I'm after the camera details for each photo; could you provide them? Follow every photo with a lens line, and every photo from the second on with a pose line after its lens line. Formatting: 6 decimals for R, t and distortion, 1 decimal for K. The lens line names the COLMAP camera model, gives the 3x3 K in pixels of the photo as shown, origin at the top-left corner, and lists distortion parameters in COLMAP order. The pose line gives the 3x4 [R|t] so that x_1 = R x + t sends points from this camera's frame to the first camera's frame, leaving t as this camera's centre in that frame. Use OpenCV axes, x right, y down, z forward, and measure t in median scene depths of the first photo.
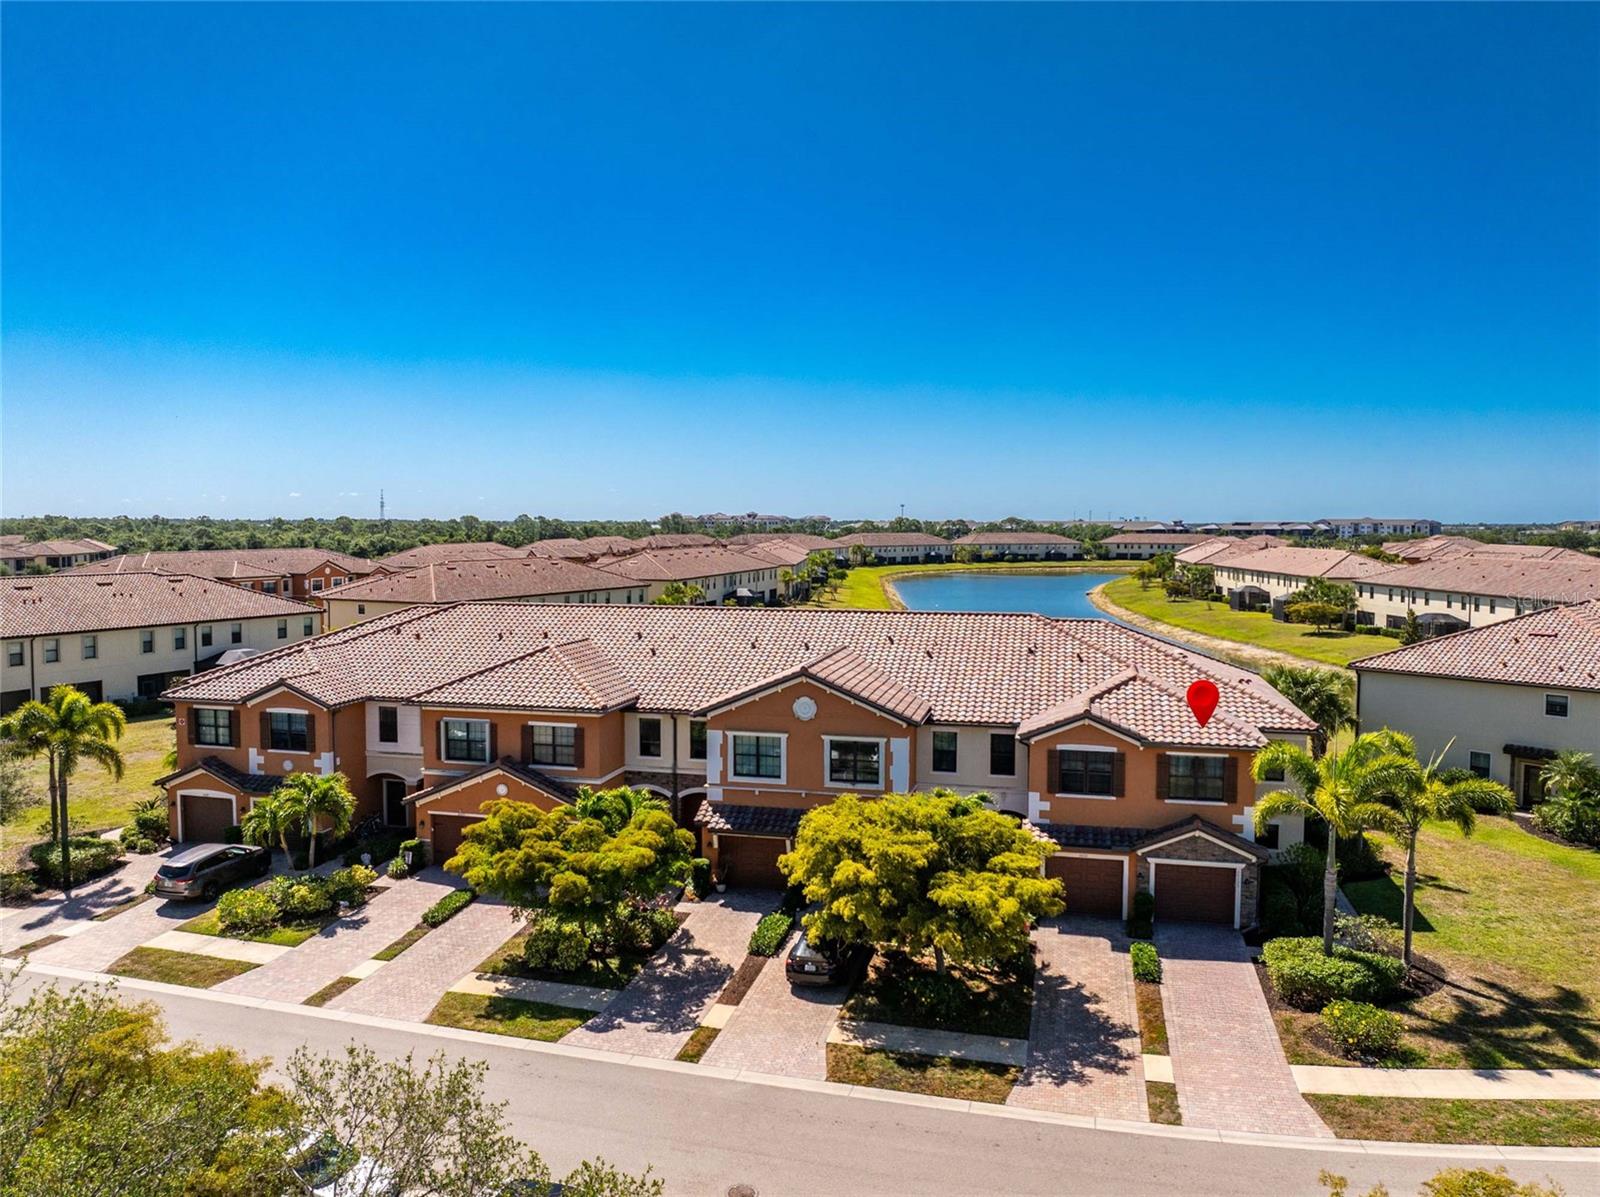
lens RADIAL K [[1152.4, 0, 803.2], [0, 1152.4, 589.1], [0, 0, 1]] dist [-0.041522, 0.000878]
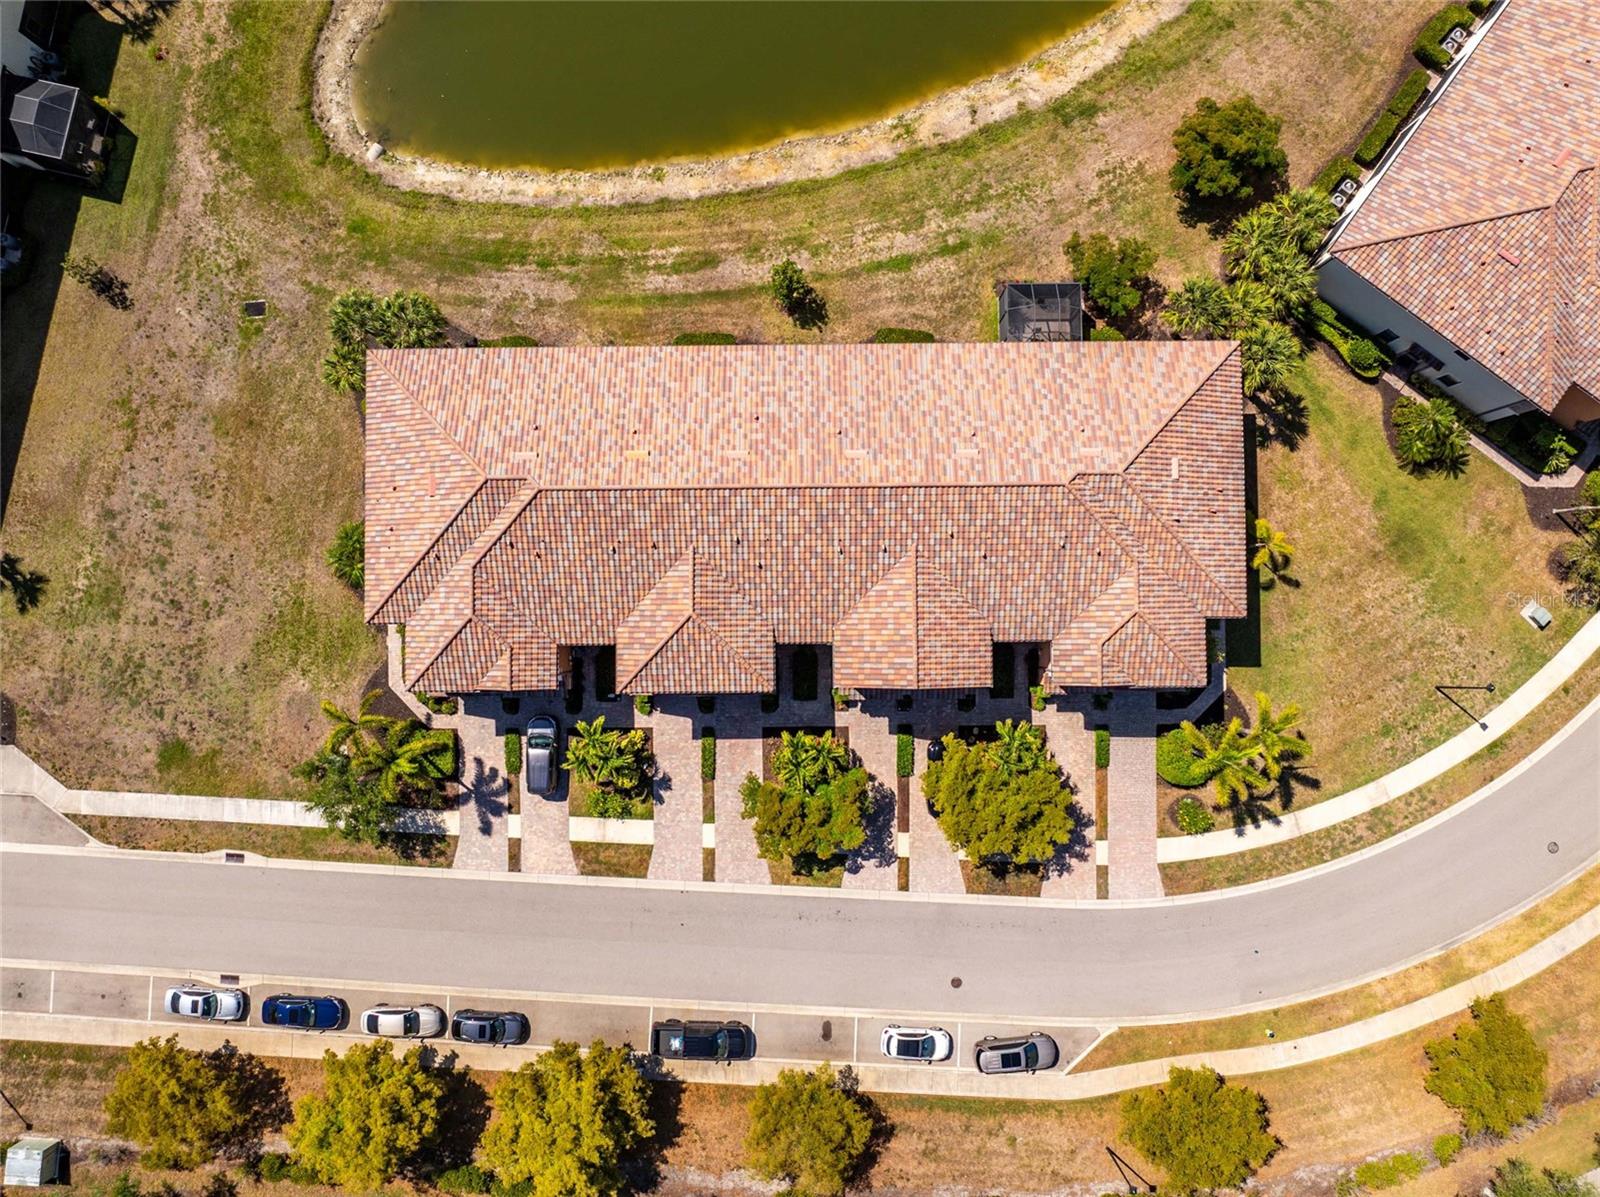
lens RADIAL K [[1121.7, 0, 801.6], [0, 1121.7, 598.3], [0, 0, 1]] dist [-0.012213, -0.059189]
pose [[0.971394, -0.237354, -0.007482, -0.108282], [0.029416, 0.089003, 0.995597, -1.425578], [-0.235643, -0.967337, 0.093440, 1.054494]]
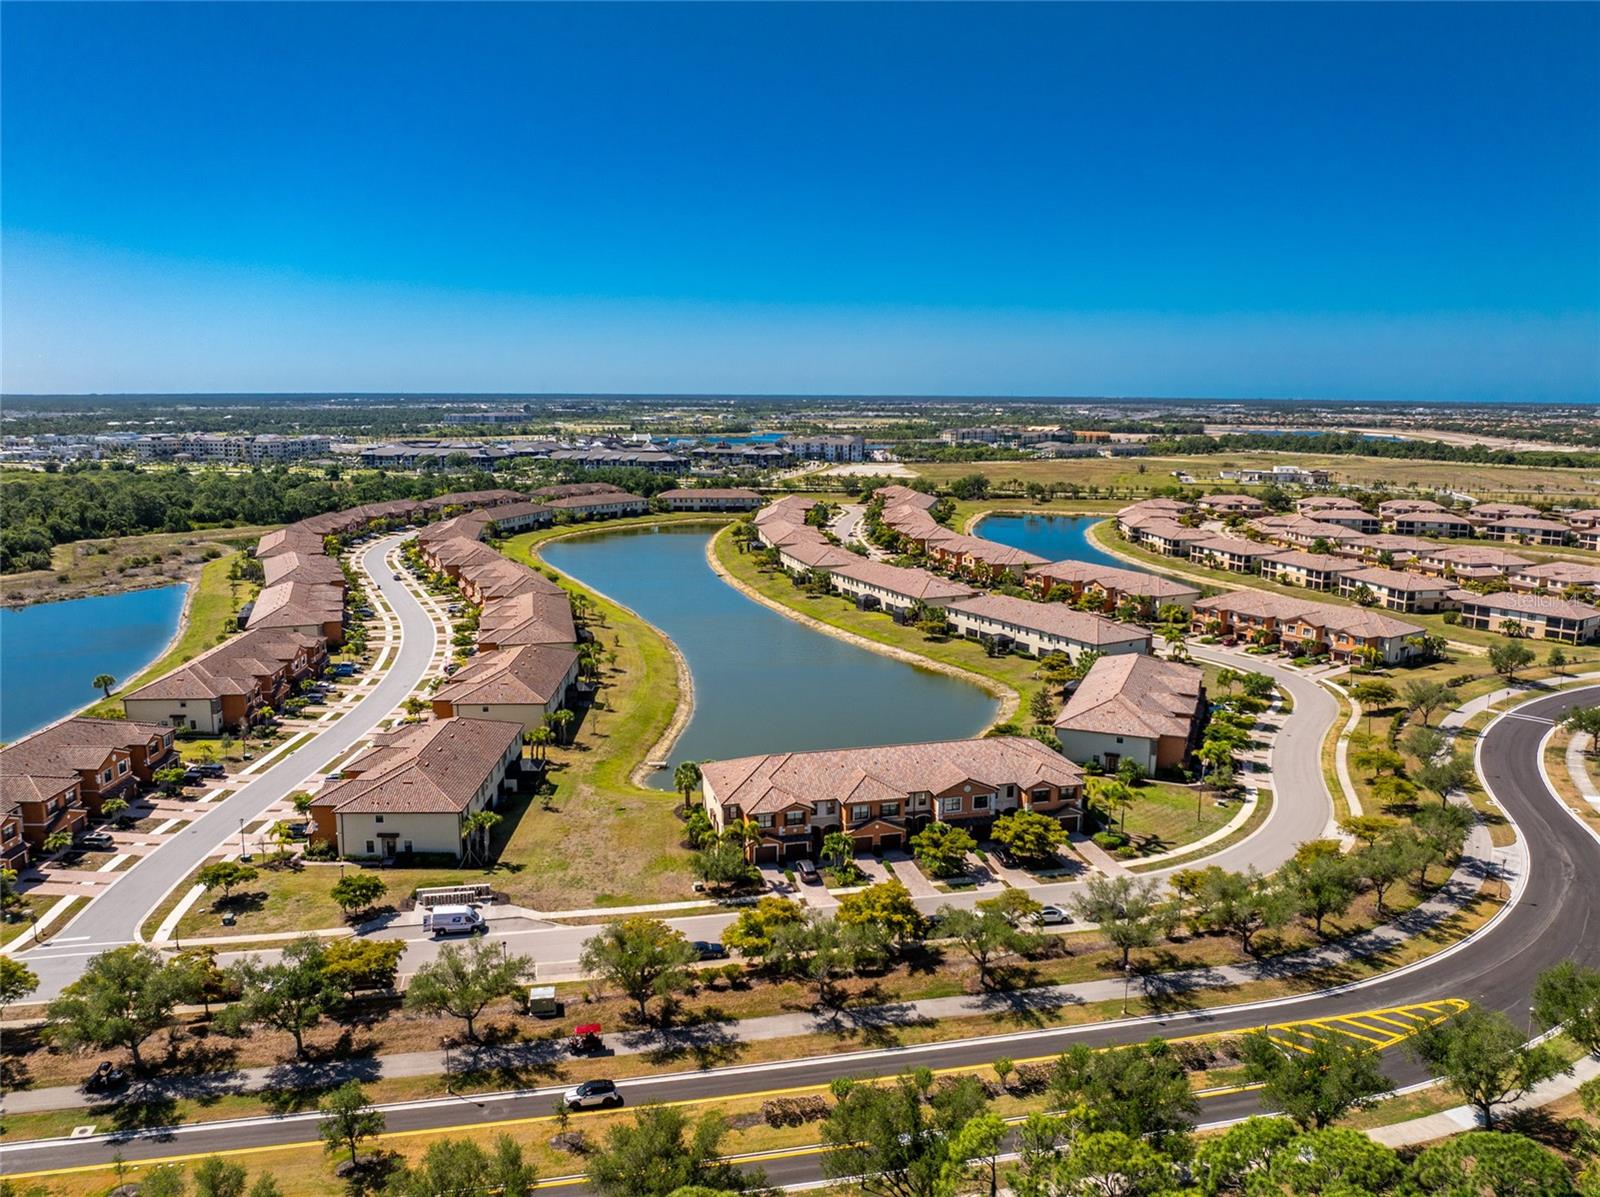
lens RADIAL K [[1136.8, 0, 798.4], [0, 1136.8, 598.0], [0, 0, 1]] dist [-0.025450, -0.026666]
pose [[0.883379, -0.081351, 0.461545, -2.032176], [0.025170, 0.991633, 0.126609, -0.933561], [-0.467983, -0.100226, 0.878035, -1.724256]]
